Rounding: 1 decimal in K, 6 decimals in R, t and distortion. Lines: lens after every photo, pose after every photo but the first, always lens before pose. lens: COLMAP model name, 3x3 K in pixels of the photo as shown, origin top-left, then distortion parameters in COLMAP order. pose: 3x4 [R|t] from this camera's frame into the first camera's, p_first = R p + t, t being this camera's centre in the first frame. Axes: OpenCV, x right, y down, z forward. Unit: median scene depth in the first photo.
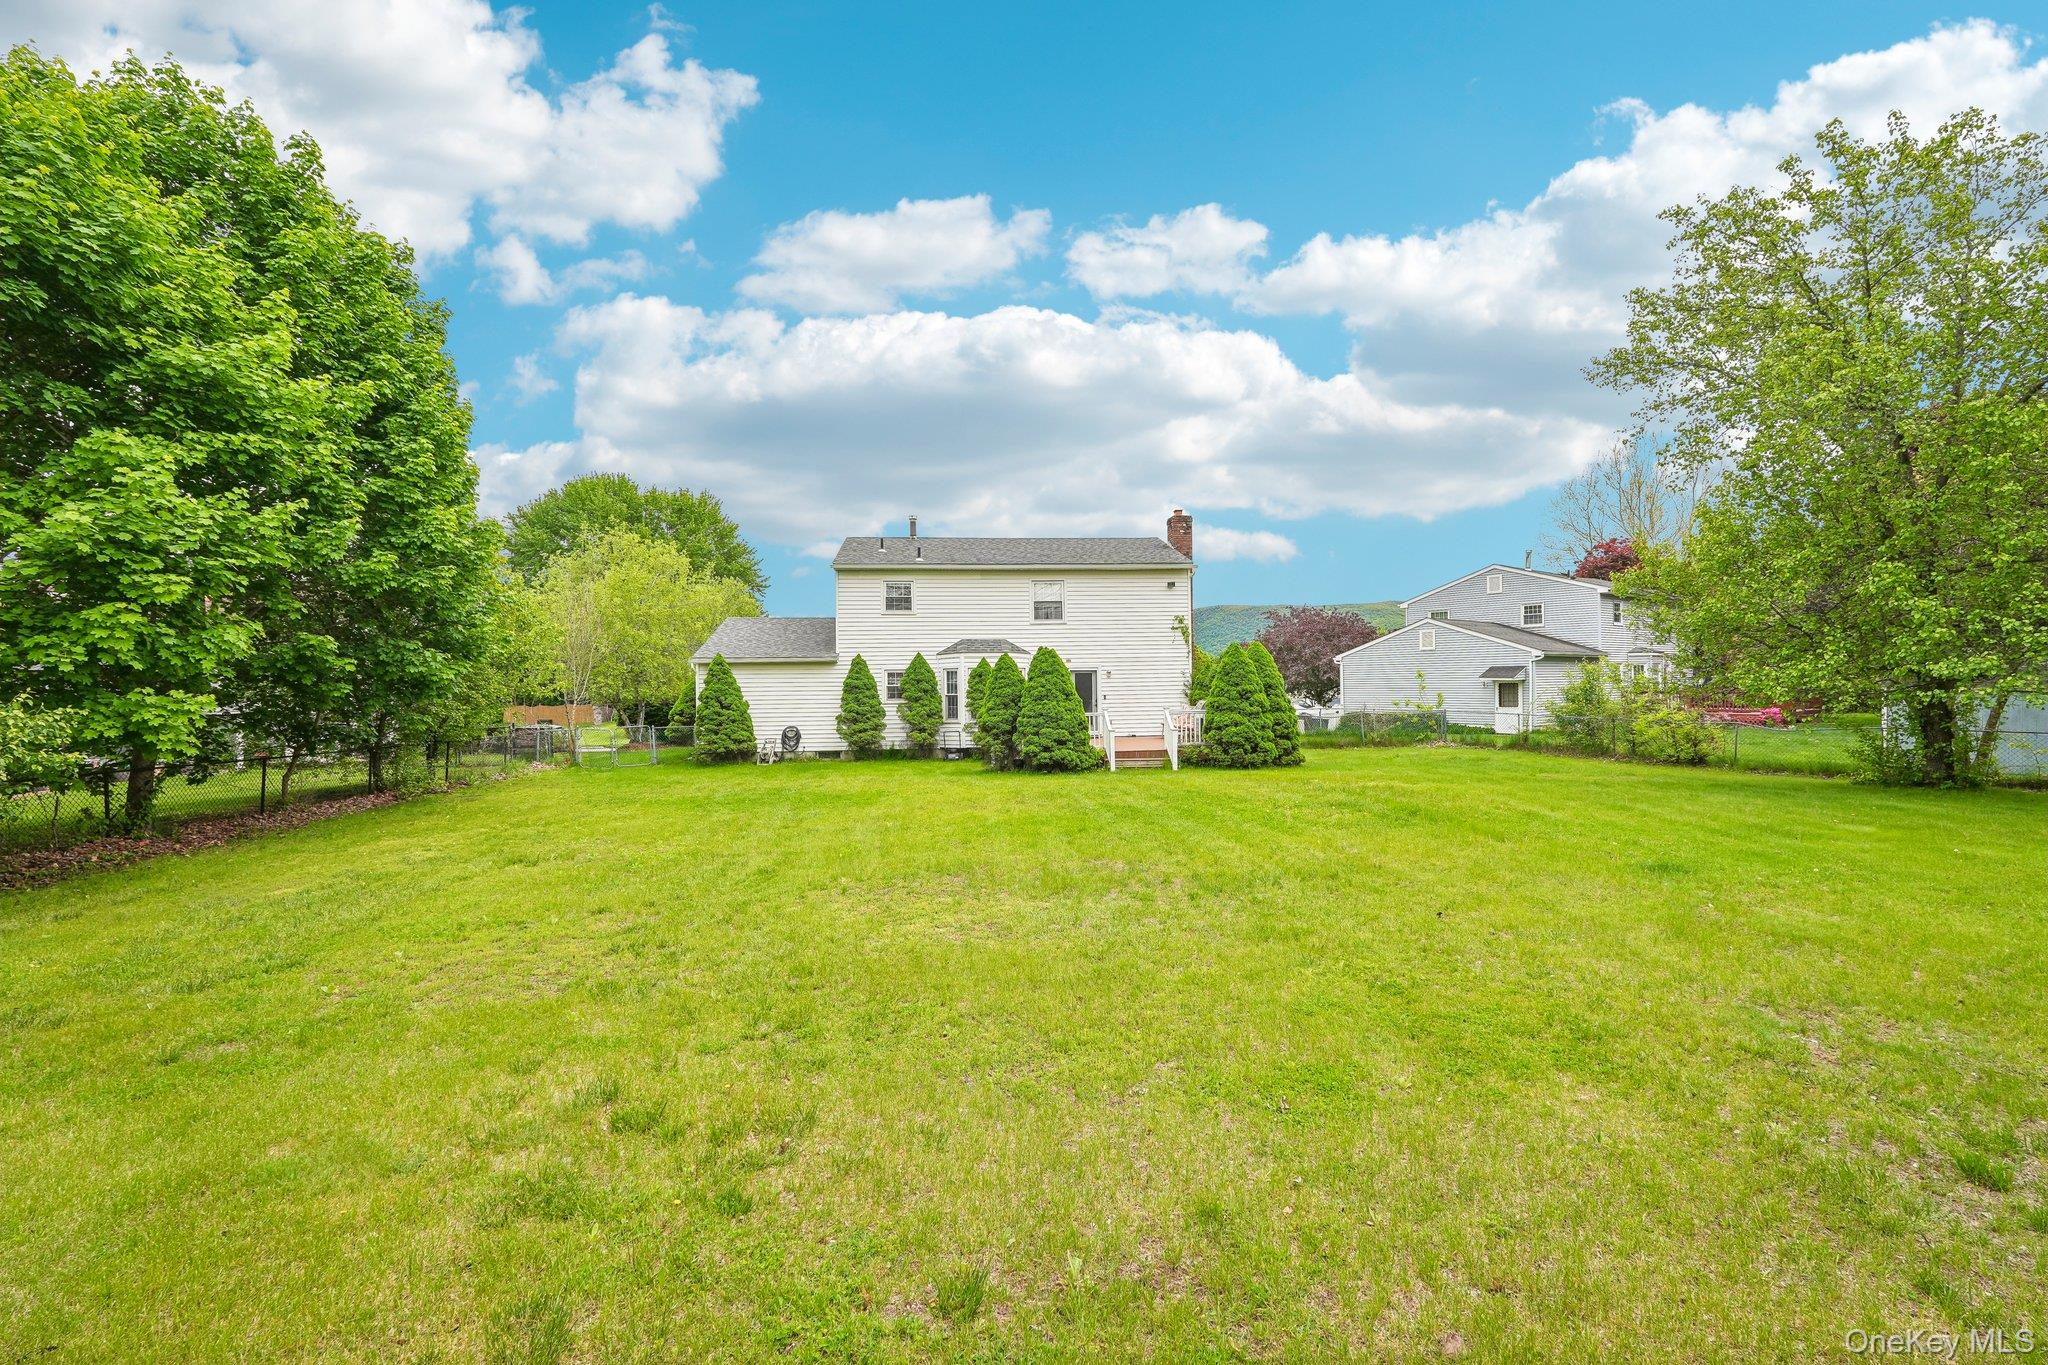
lens RADIAL K [[891.9, 0, 1026.2], [0, 891.9, 685.7], [0, 0, 1]] dist [-0.005561, -0.000435]
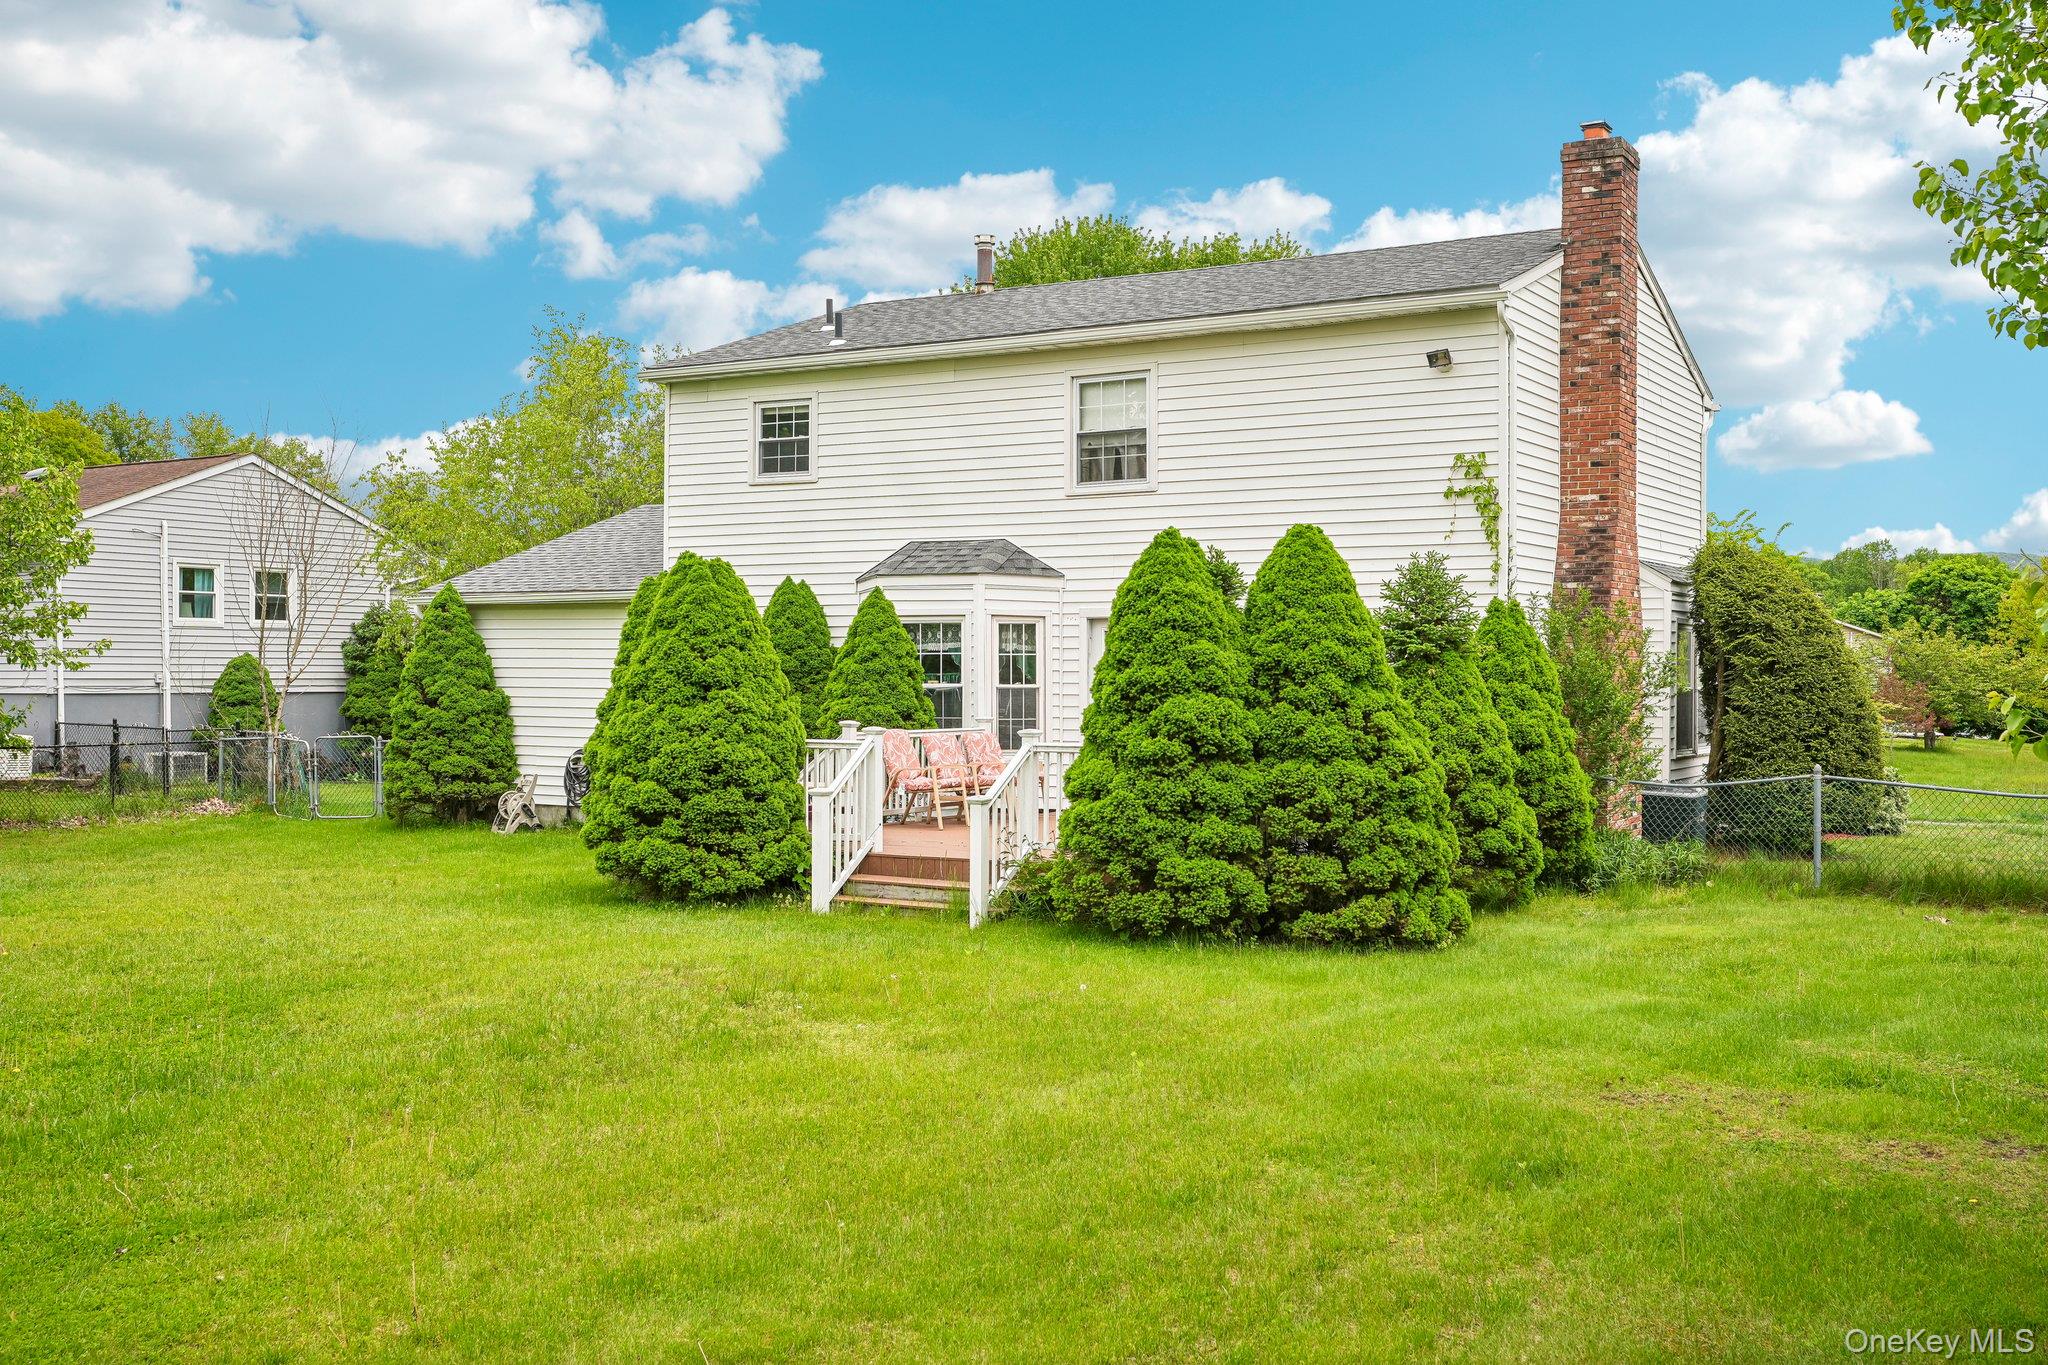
lens RADIAL K [[1993.7, 0, 1025.8], [0, 1993.7, 677.6], [0, 0, 1]] dist [0.088986, 0.000000]
pose [[0.806145, 0.018848, -0.591418, 0.511012], [-0.017597, 0.999814, 0.007877, -0.001128], [0.591456, 0.004057, 0.806327, 0.354979]]
